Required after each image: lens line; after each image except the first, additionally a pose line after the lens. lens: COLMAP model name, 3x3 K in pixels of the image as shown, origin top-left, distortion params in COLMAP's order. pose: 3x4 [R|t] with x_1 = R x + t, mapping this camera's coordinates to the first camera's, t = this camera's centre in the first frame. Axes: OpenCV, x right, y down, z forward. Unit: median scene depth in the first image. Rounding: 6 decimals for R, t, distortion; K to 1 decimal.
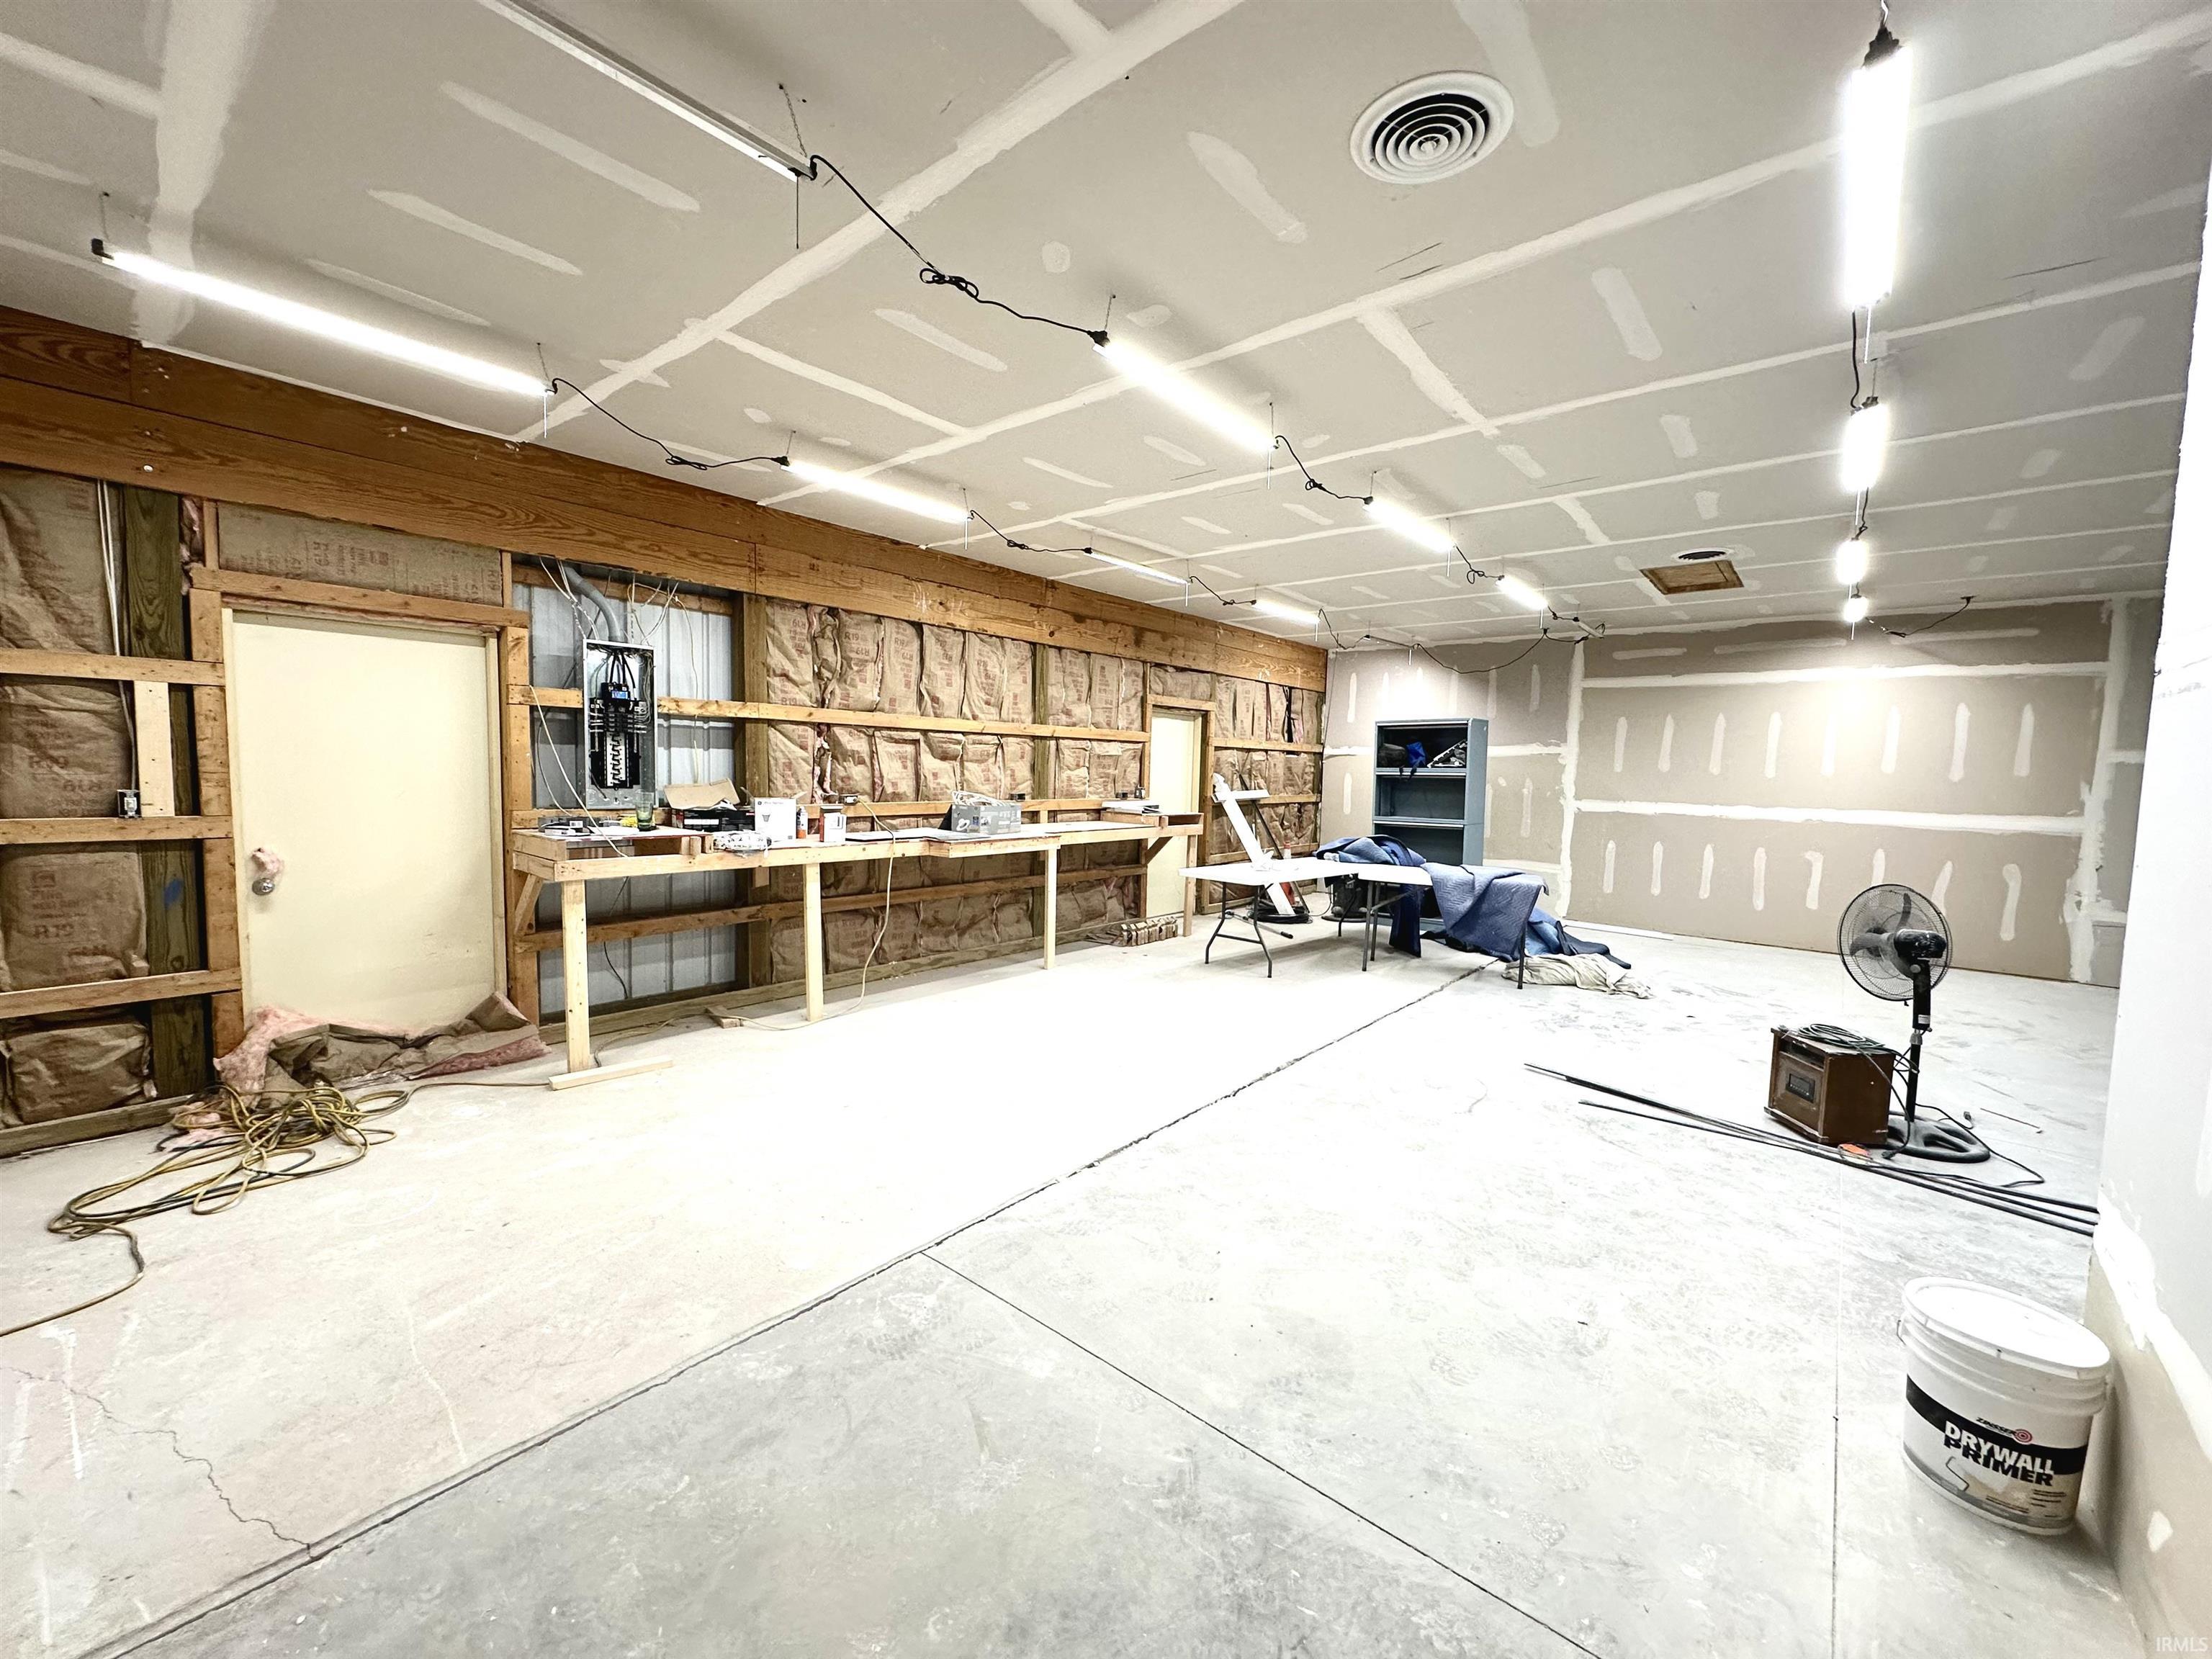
lens RADIAL K [[885.4, 0, 1110.6], [0, 885.4, 834.2], [0, 0, 1]] dist [0.000486, 0.000252]
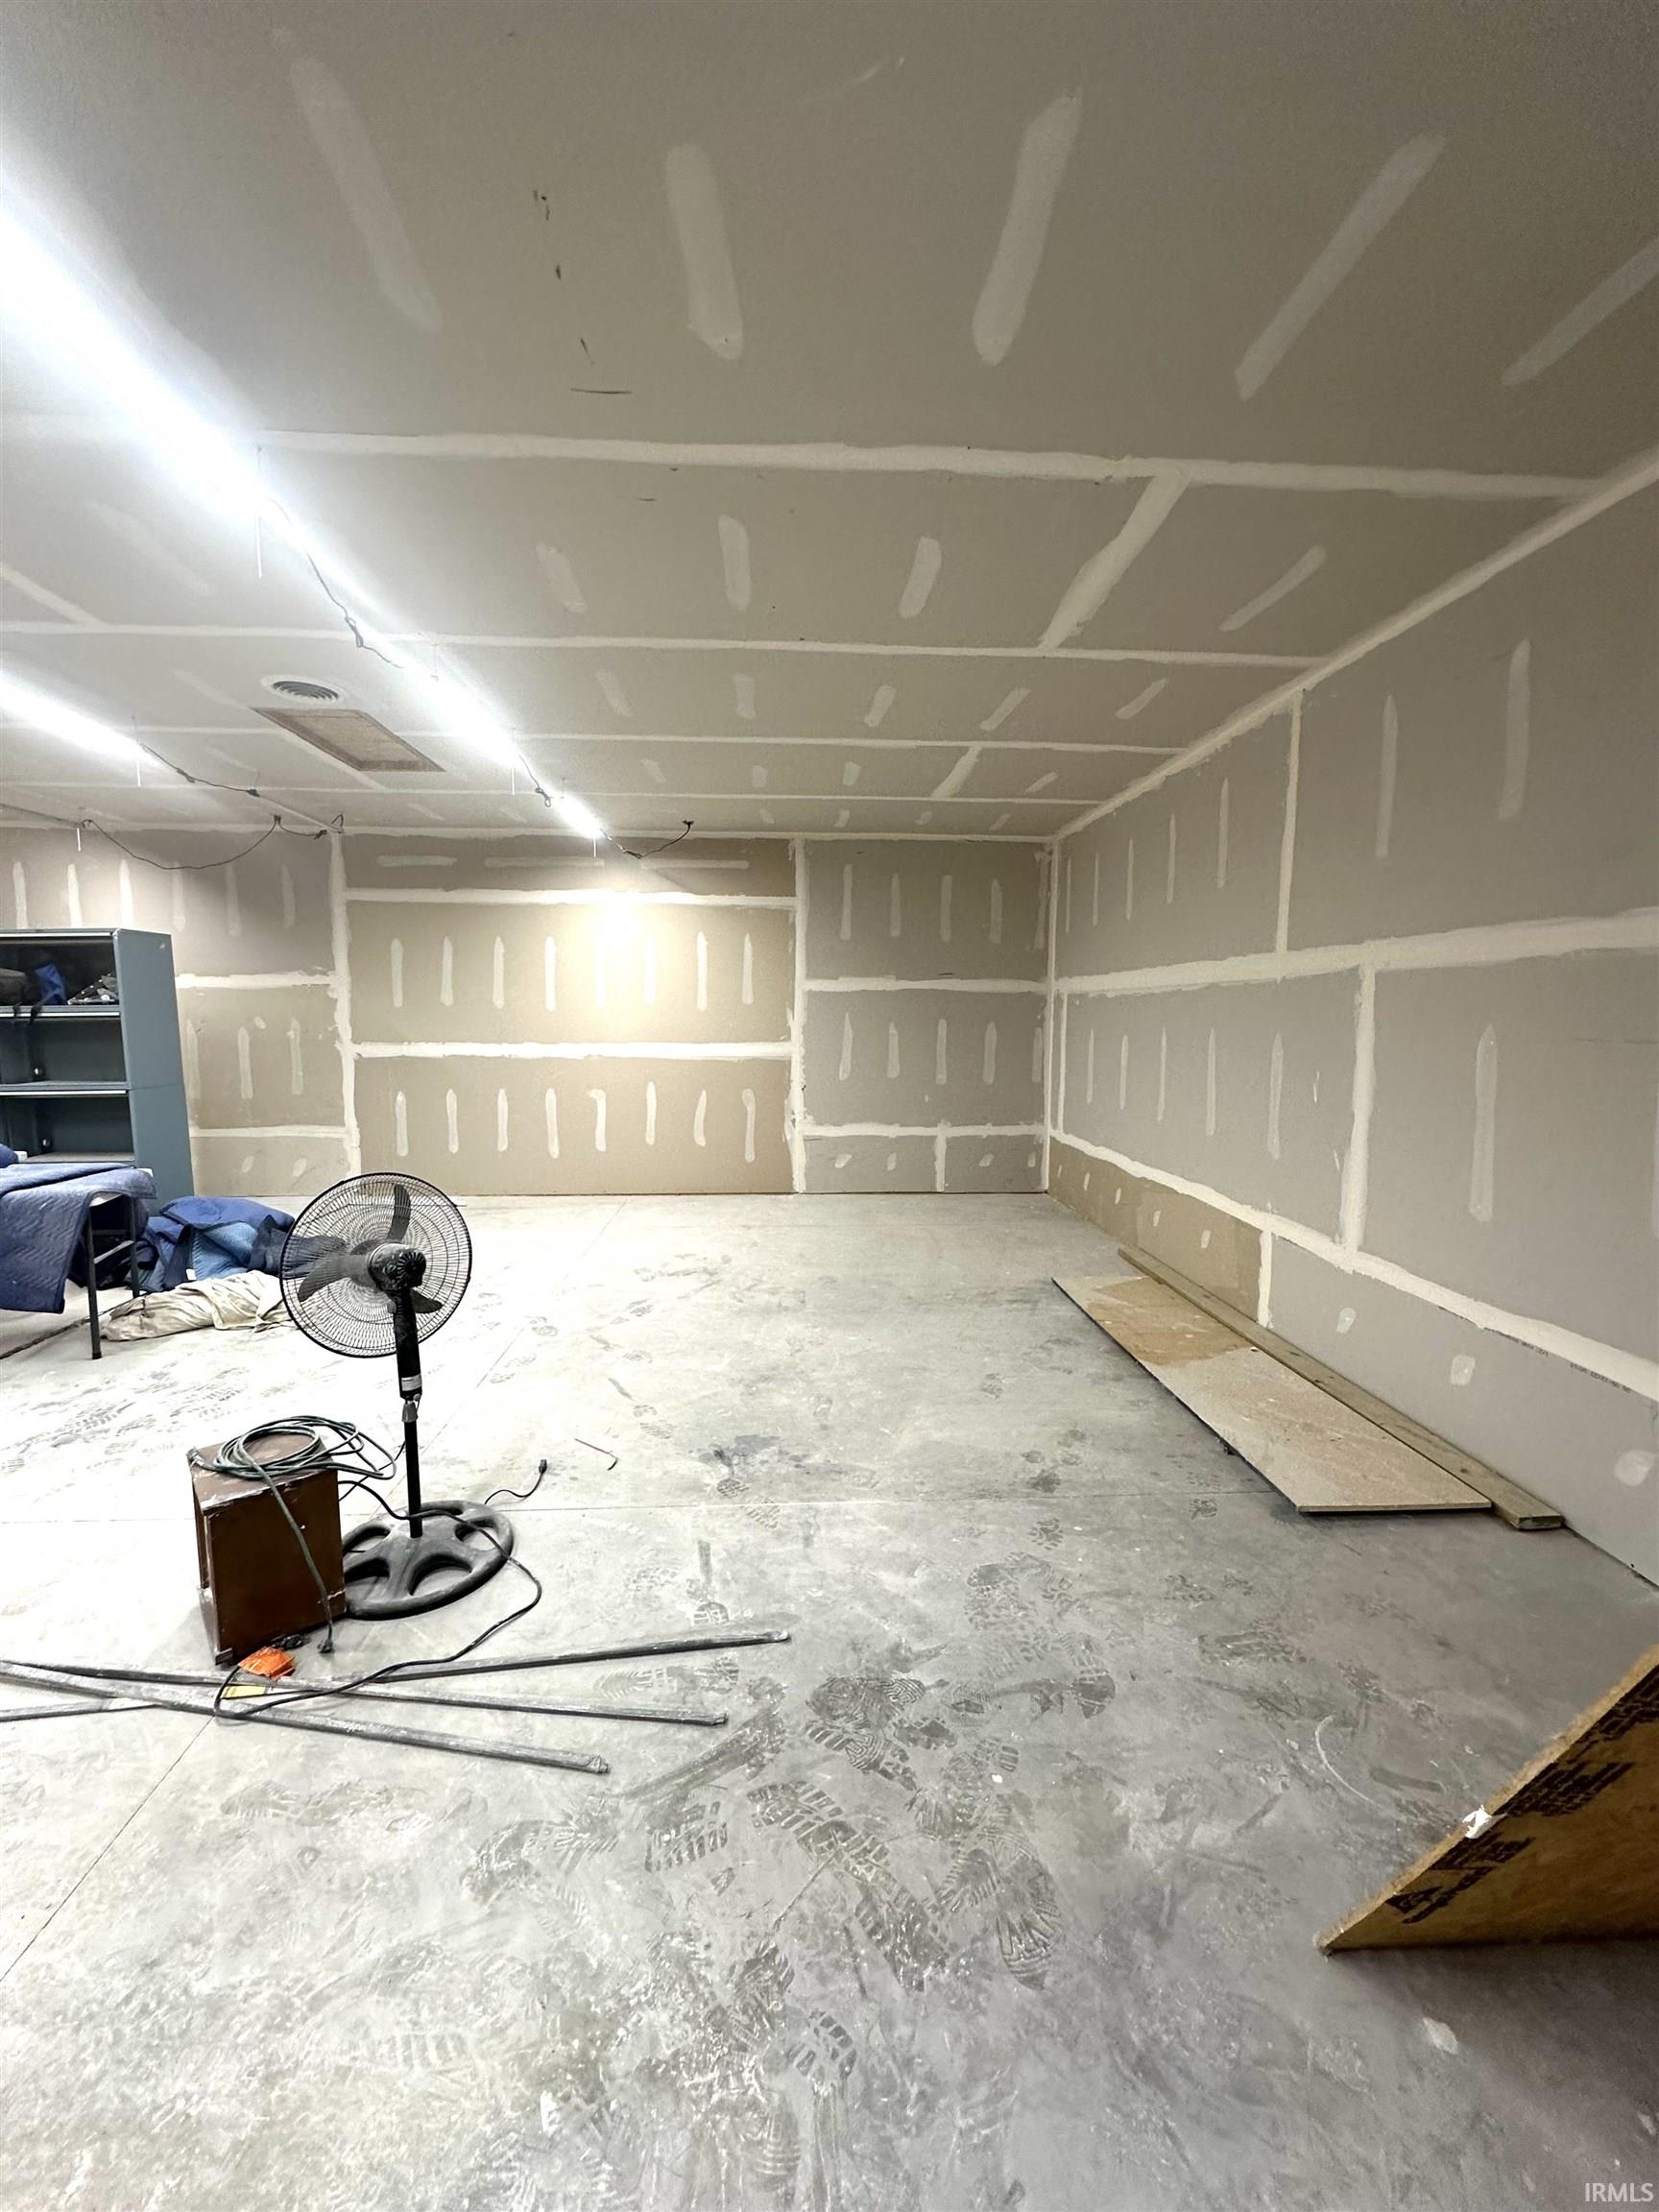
lens RADIAL K [[885.4, 0, 829.5], [0, 885.4, 1106.0], [0, 0, 1]] dist [0.000486, 0.000252]
pose [[0.730129, -0.092566, 0.677010, 0.391073], [0.067238, 0.995706, 0.063627, -0.006410], [-0.679993, -0.000935, 0.733218, 0.174459]]
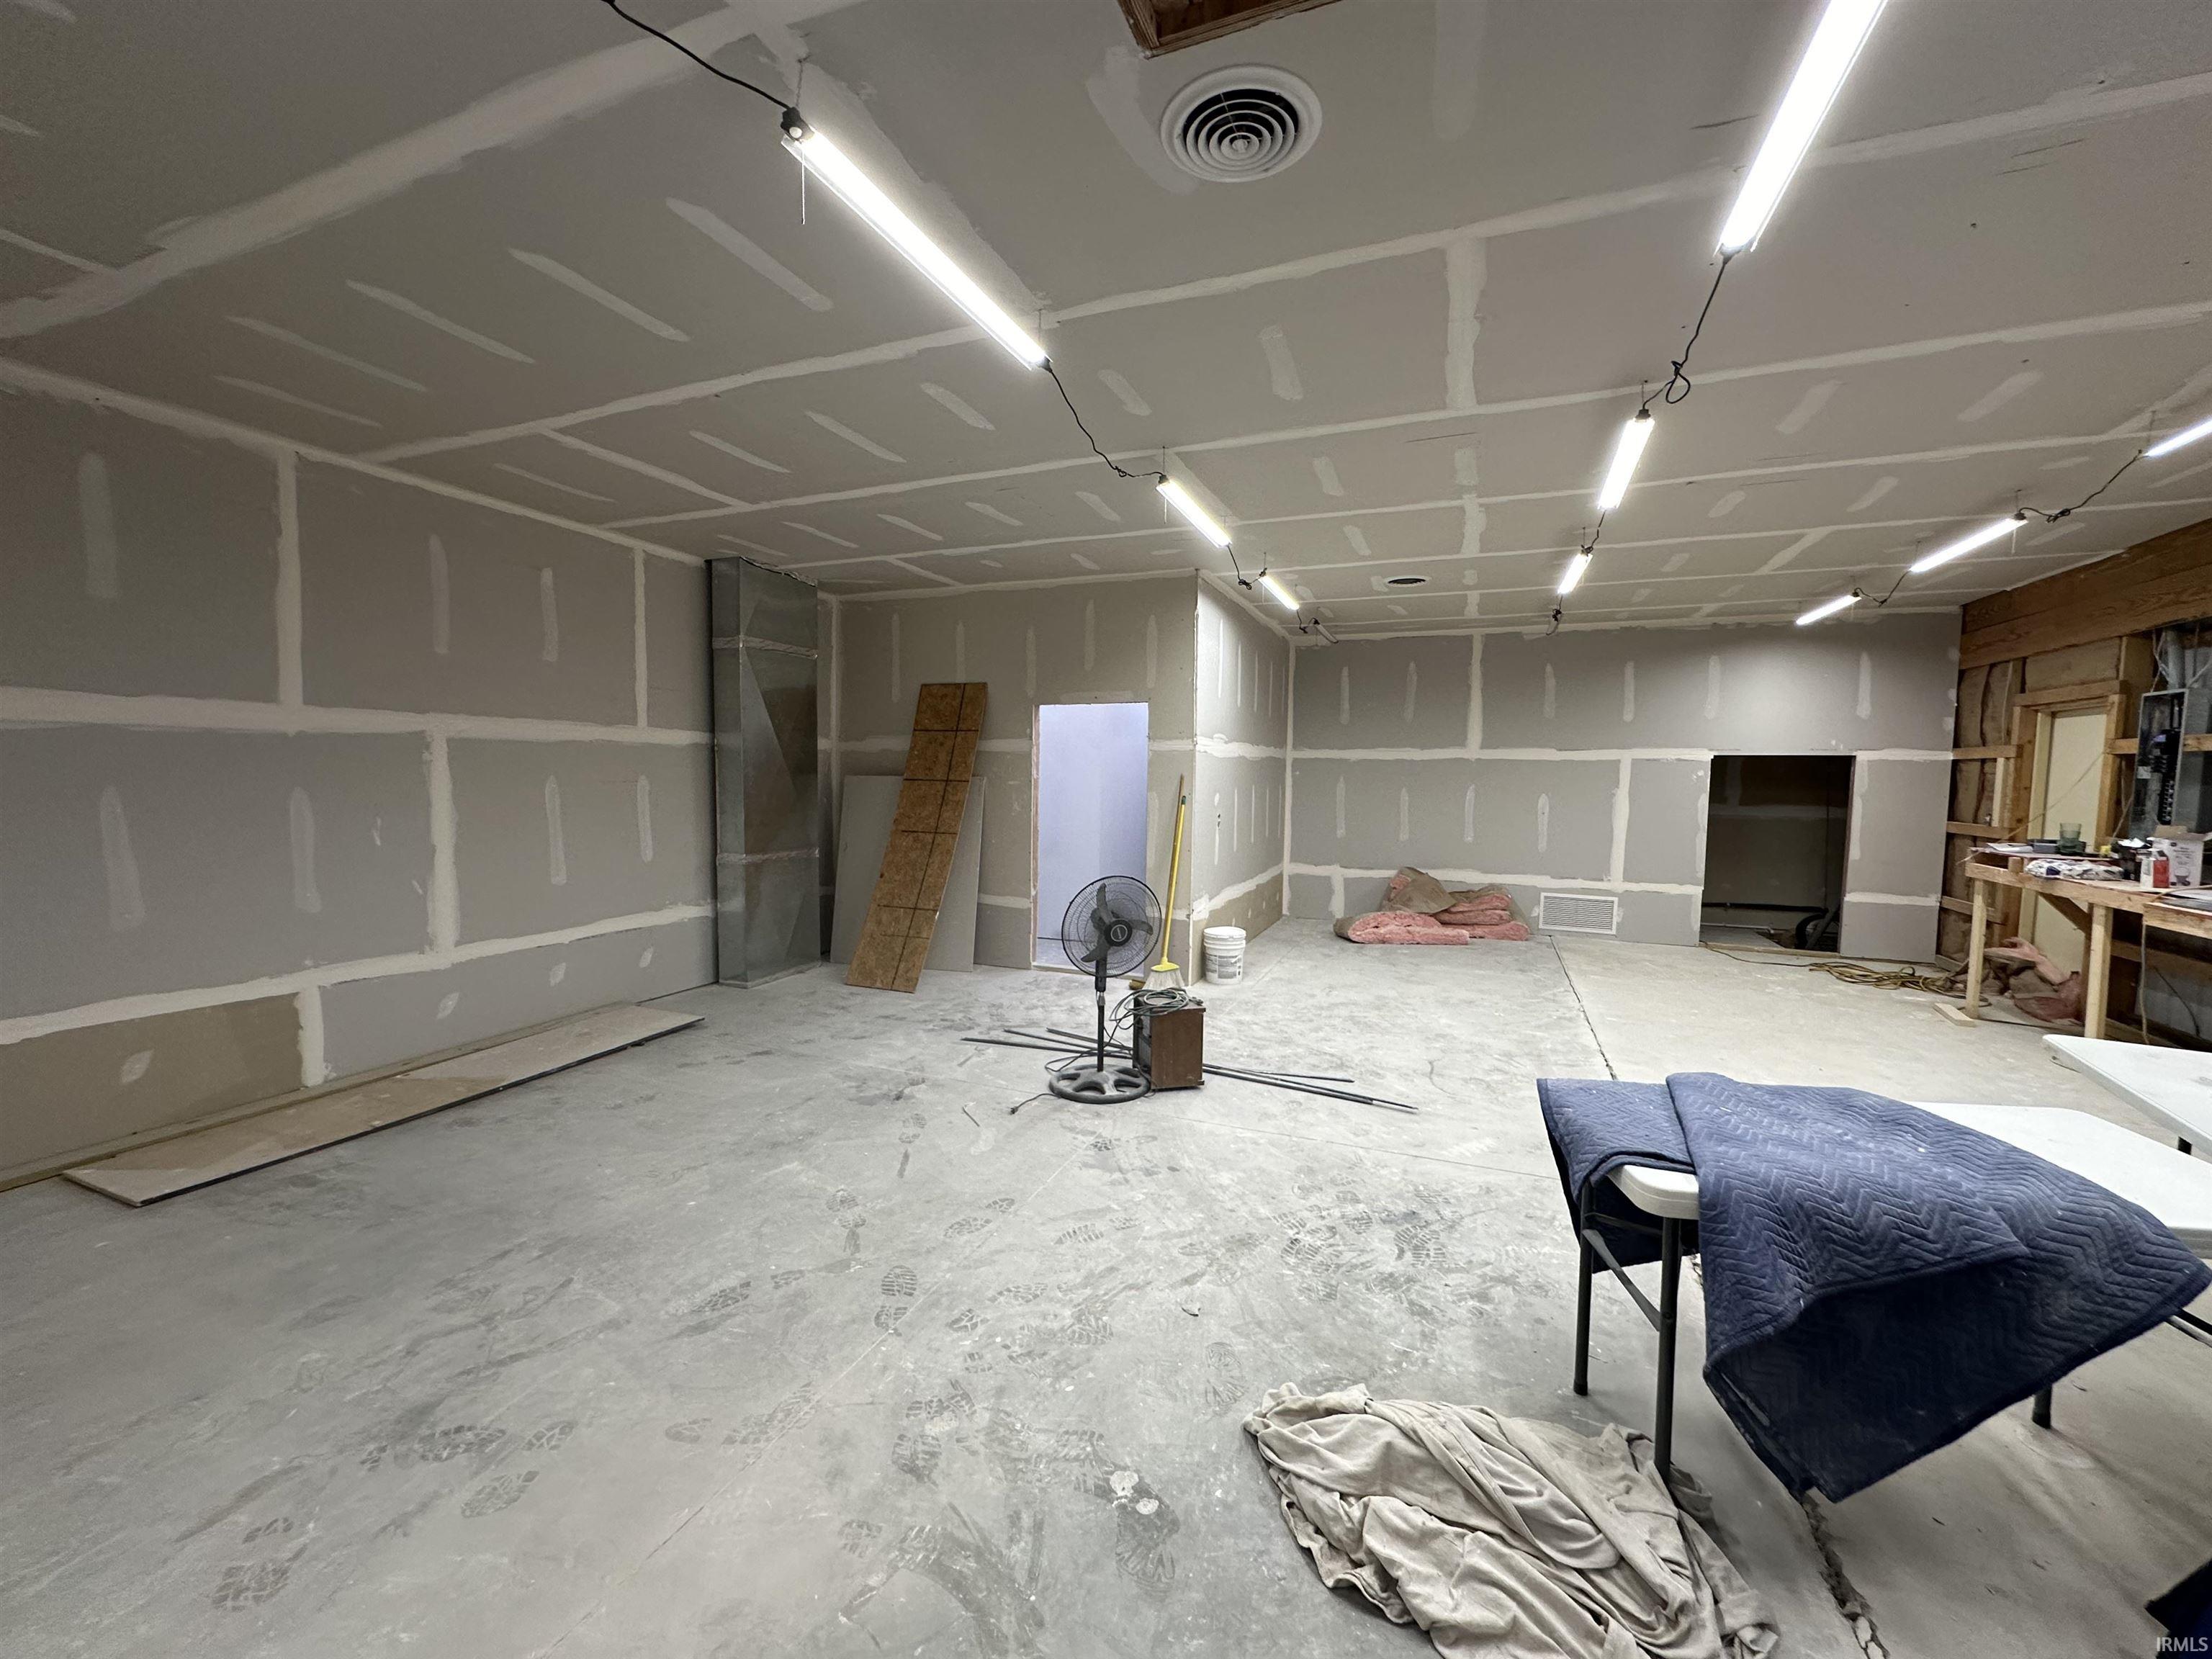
lens RADIAL K [[885.4, 0, 1110.6], [0, 885.4, 834.2], [0, 0, 1]] dist [0.000486, 0.000252]
pose [[-0.954252, -0.014603, -0.298646, 0.680580], [-0.057863, 0.988945, 0.136529, -0.077783], [0.293350, 0.147563, -0.944548, 1.127519]]
